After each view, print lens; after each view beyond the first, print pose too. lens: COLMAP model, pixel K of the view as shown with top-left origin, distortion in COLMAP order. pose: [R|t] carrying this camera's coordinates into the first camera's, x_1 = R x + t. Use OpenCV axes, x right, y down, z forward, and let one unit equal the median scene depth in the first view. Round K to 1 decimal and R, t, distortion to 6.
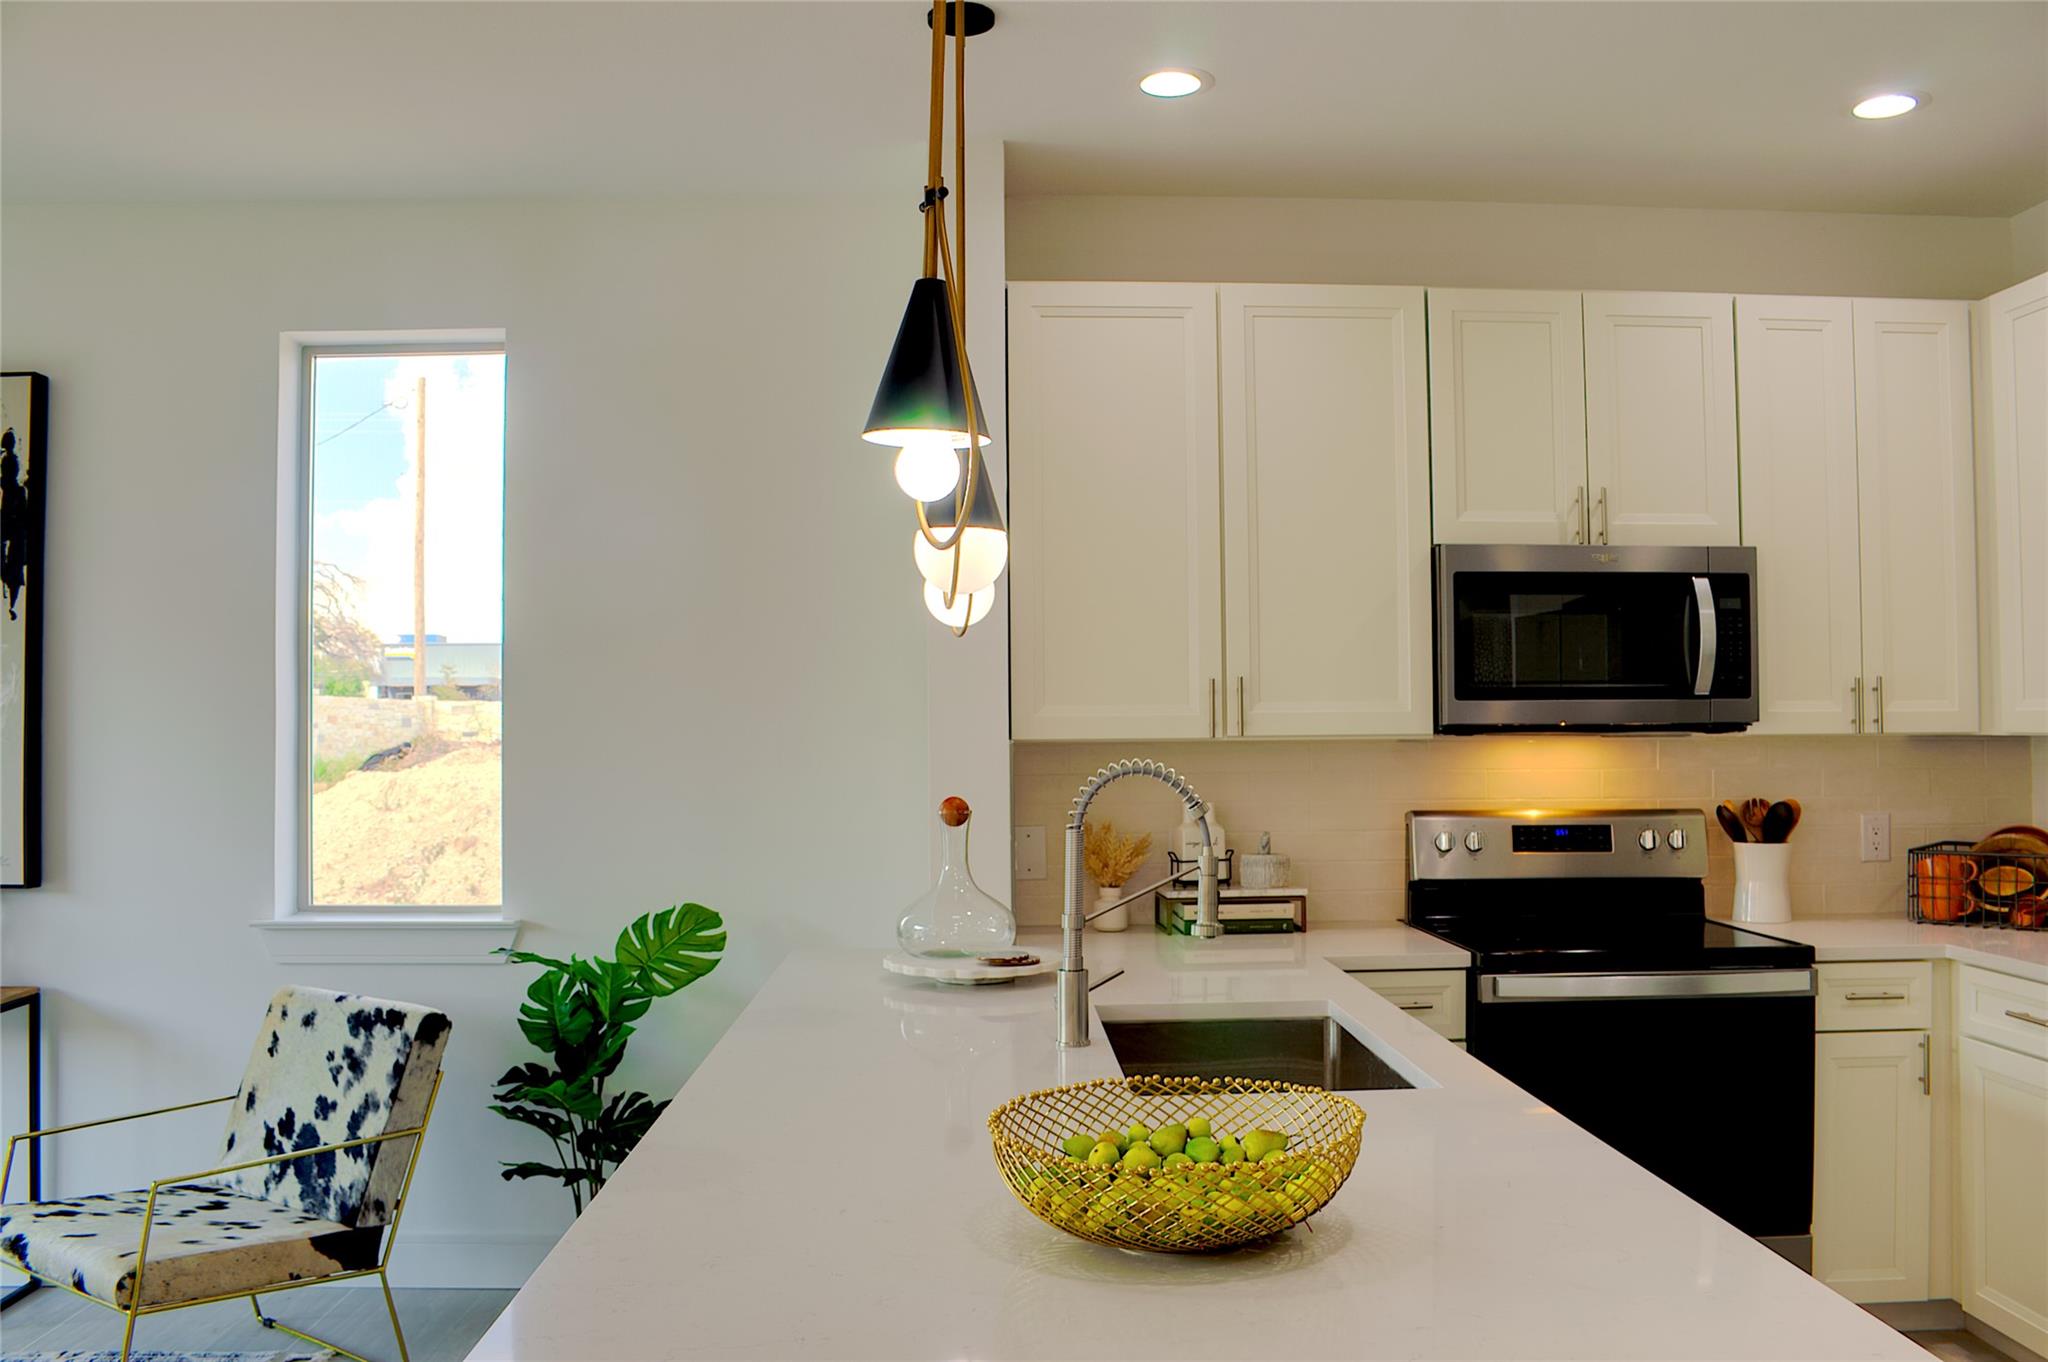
lens RADIAL K [[1693.4, 0, 1021.2], [0, 1693.4, 683.9], [0, 0, 1]] dist [-0.130067, 0.062624]
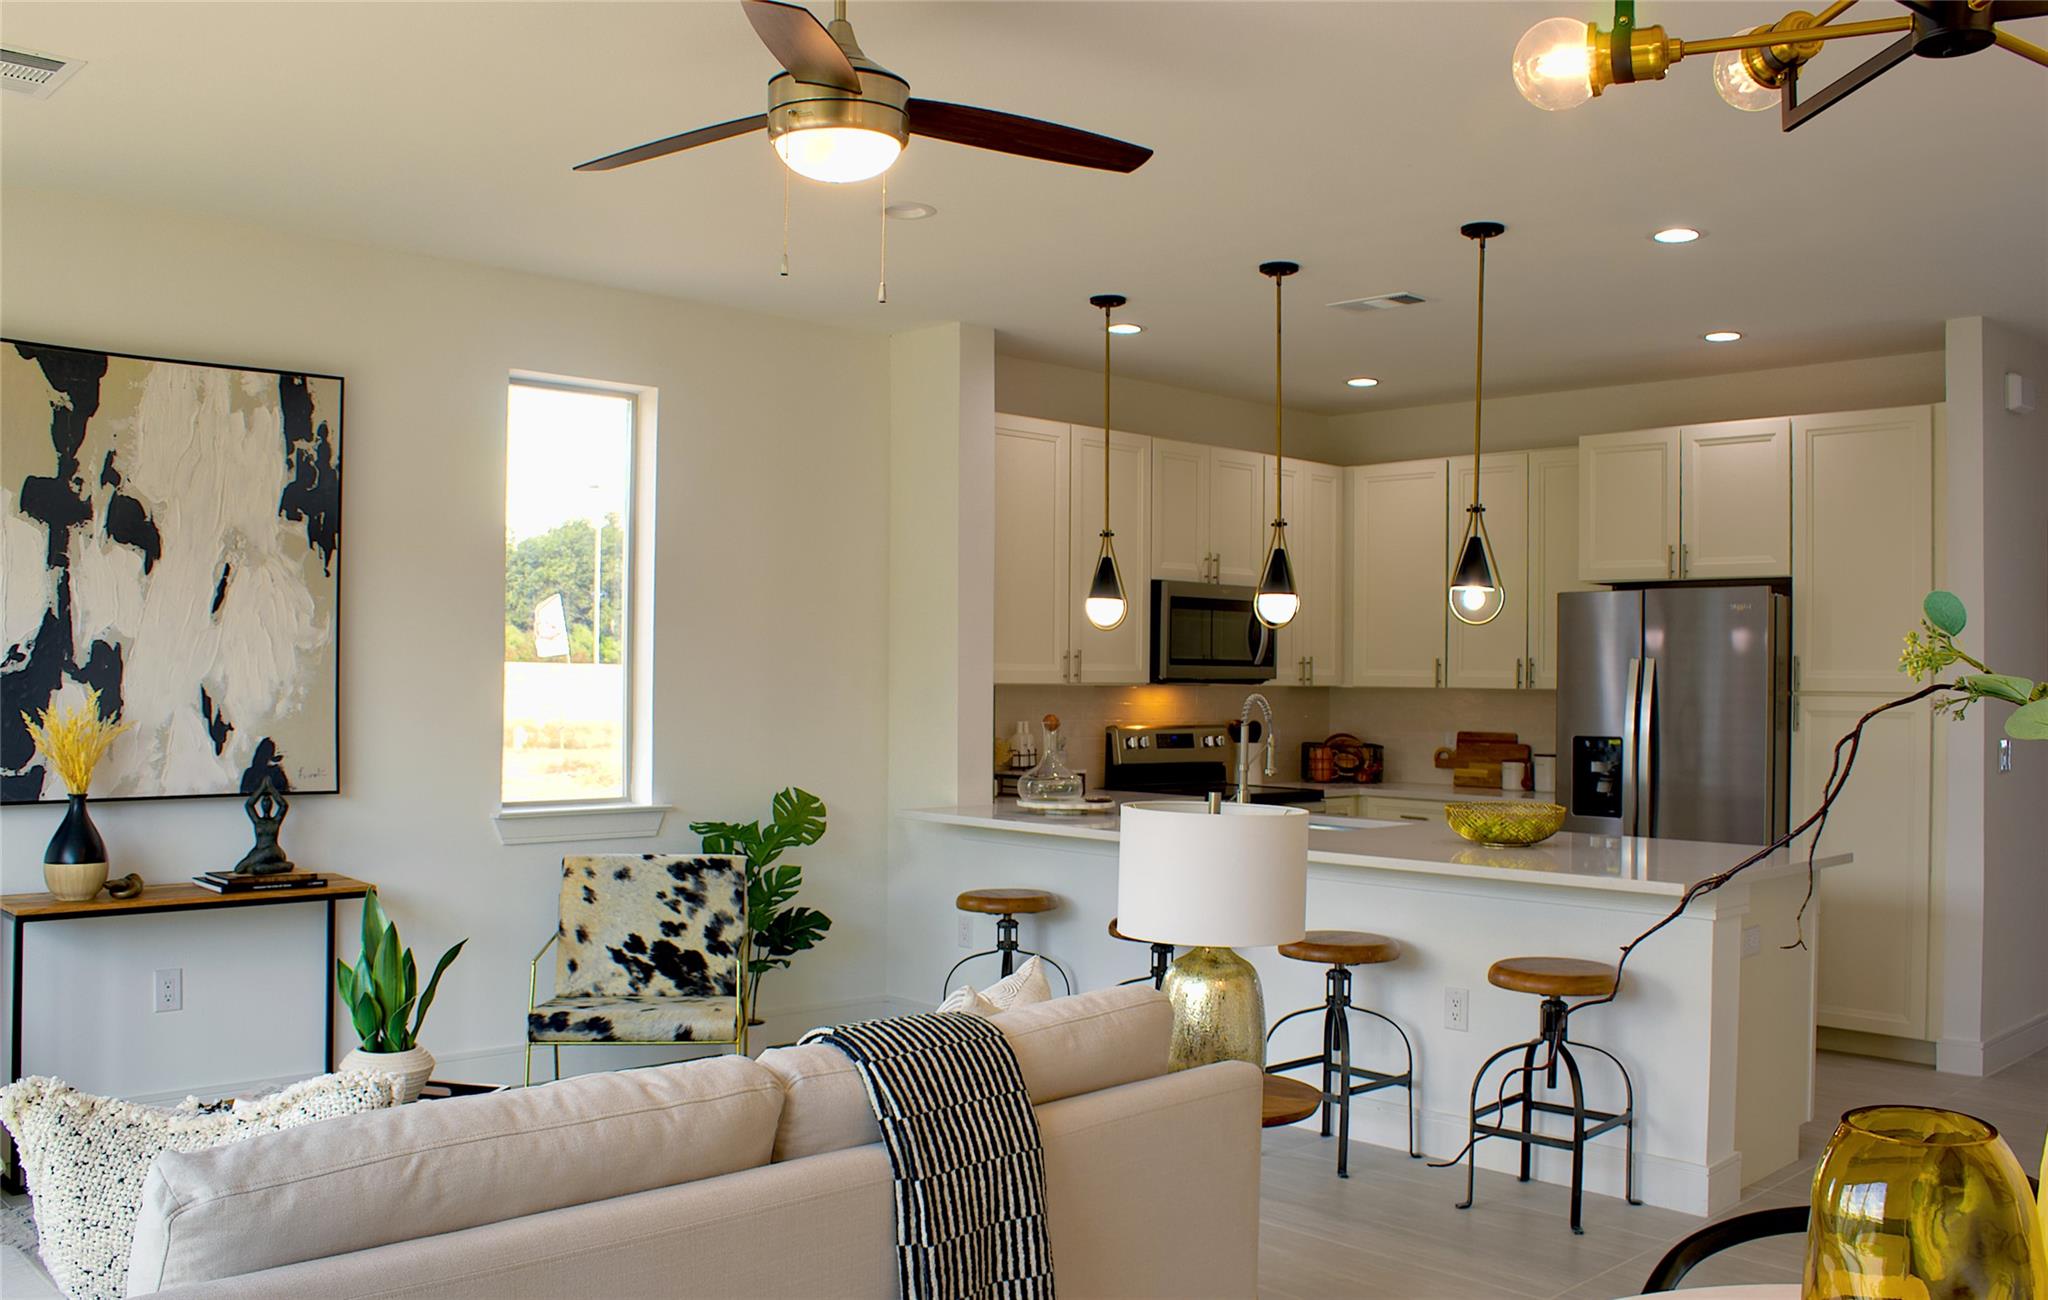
lens RADIAL K [[1766.0, 0, 1038.5], [0, 1766.0, 644.8], [0, 0, 1]] dist [-0.135022, 0.081396]
pose [[0.741225, 0.026053, 0.670751, -1.131033], [-0.034400, 0.999408, -0.000804, -0.005807], [-0.670375, -0.022478, 0.741682, -0.343905]]
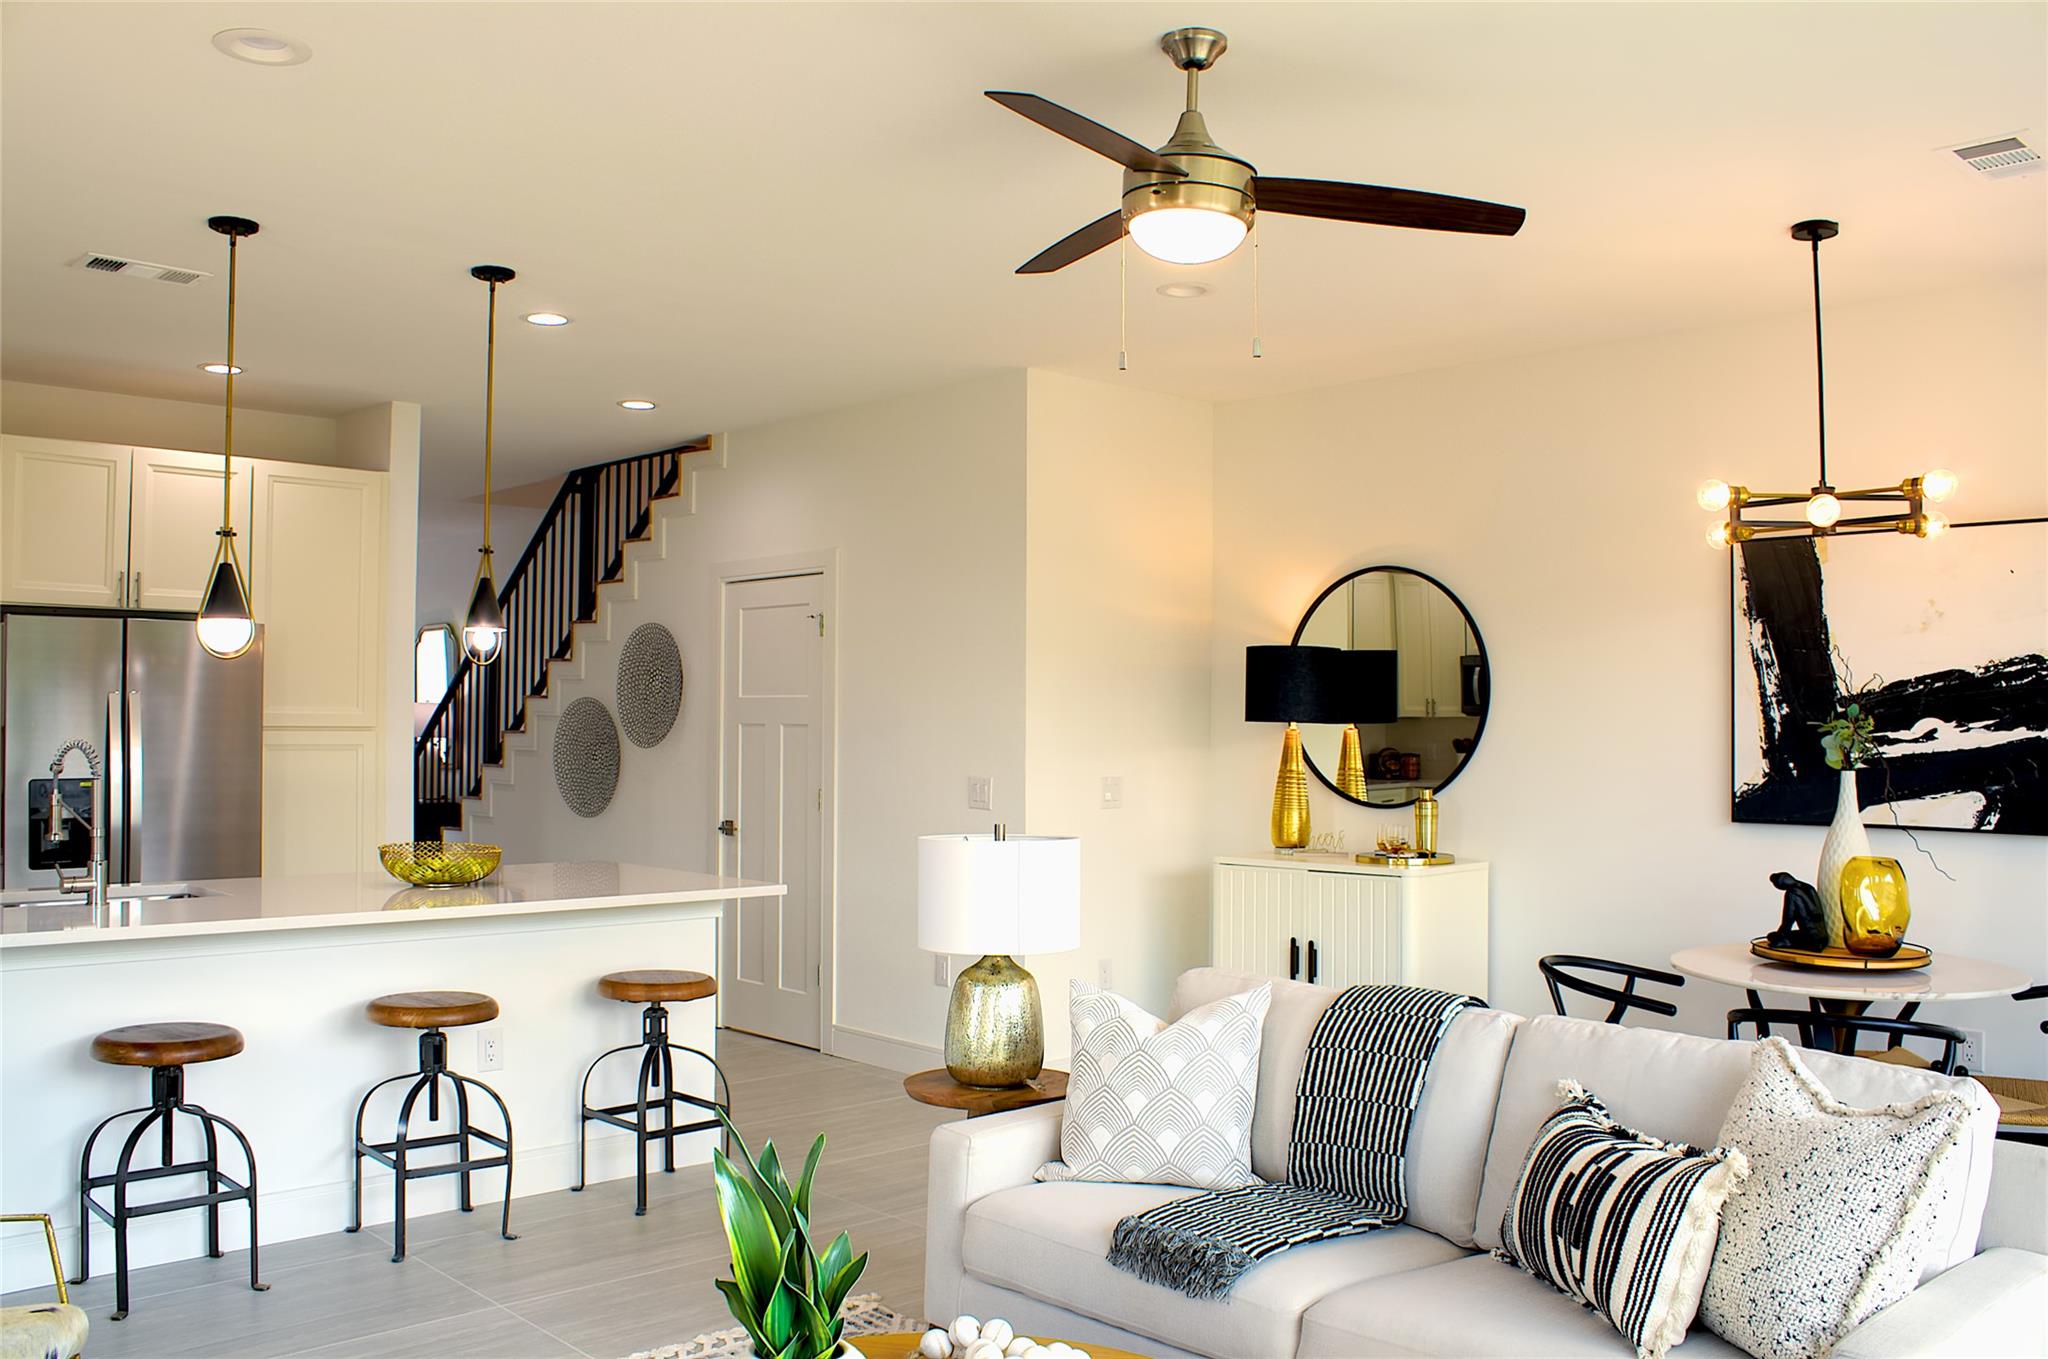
lens RADIAL K [[1693.4, 0, 1024.9], [0, 1693.4, 686.4], [0, 0, 1]] dist [-0.130067, 0.062624]
pose [[-0.659152, 0.017625, 0.751803, -1.219924], [-0.023887, 0.998730, -0.044356, 0.028255], [-0.751630, -0.047196, -0.657894, 0.920423]]
